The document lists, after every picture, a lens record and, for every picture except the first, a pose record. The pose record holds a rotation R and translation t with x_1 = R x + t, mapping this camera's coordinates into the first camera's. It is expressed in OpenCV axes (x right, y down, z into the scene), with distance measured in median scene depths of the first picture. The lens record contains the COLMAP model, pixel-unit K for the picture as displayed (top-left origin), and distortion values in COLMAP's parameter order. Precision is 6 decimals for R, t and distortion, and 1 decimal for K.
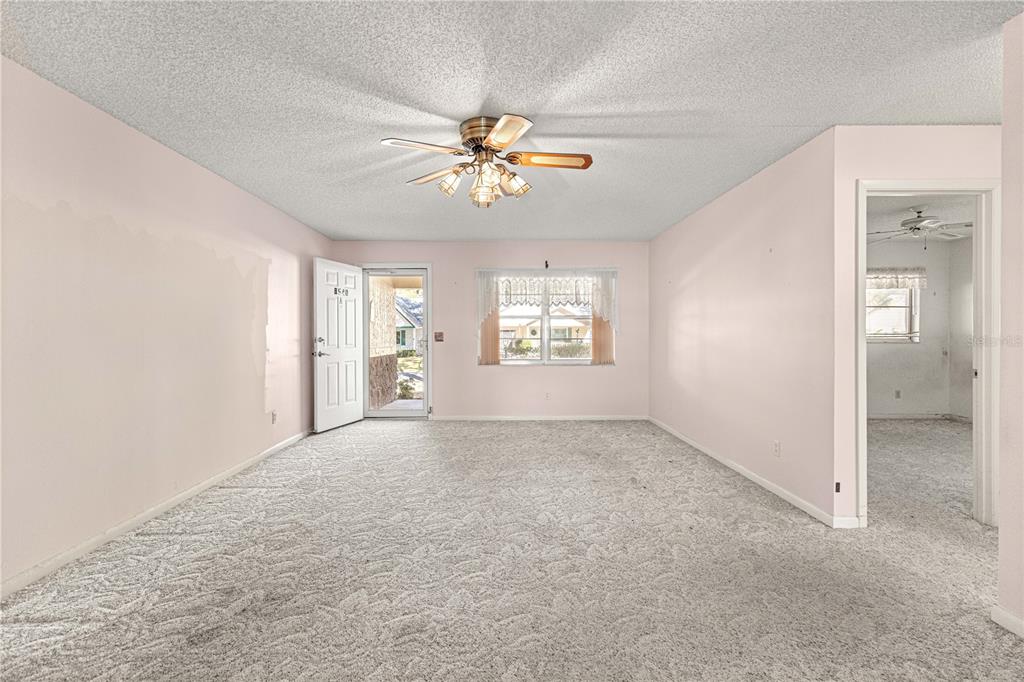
lens RADIAL K [[462.5, 0, 512.6], [0, 462.5, 343.4], [0, 0, 1]] dist [0.009852, 0.000179]
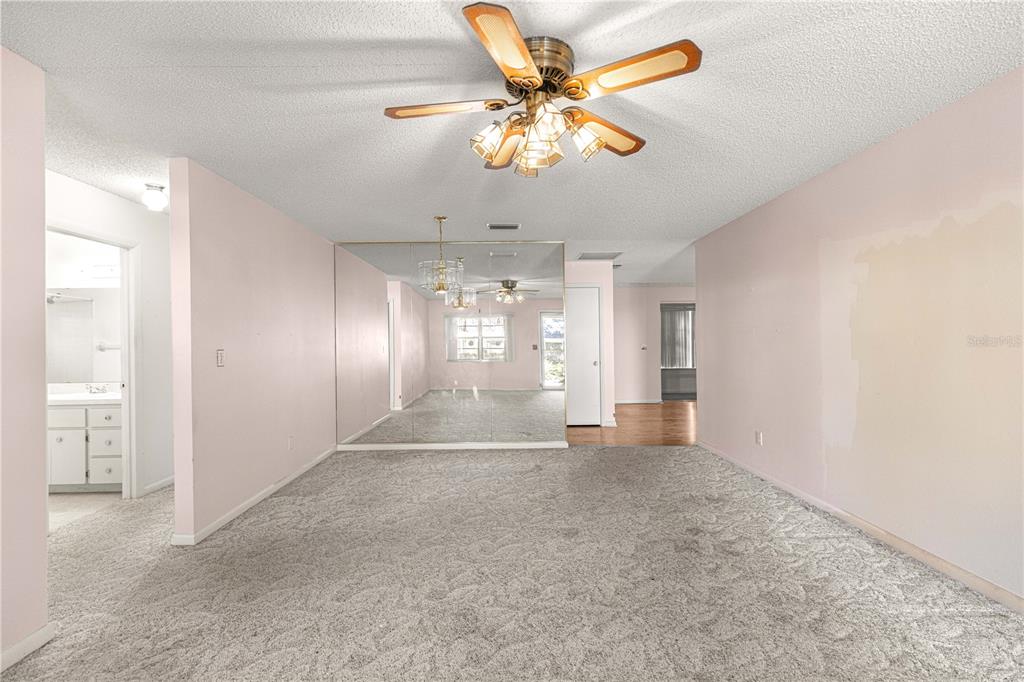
lens RADIAL K [[470.1, 0, 508.6], [0, 470.1, 350.2], [0, 0, 1]] dist [0.003142, 0.000664]
pose [[-0.999736, 0.013699, 0.018450, -0.027842], [0.014370, 0.999221, 0.036766, -0.068282], [-0.017932, 0.037021, -0.999154, 2.054394]]
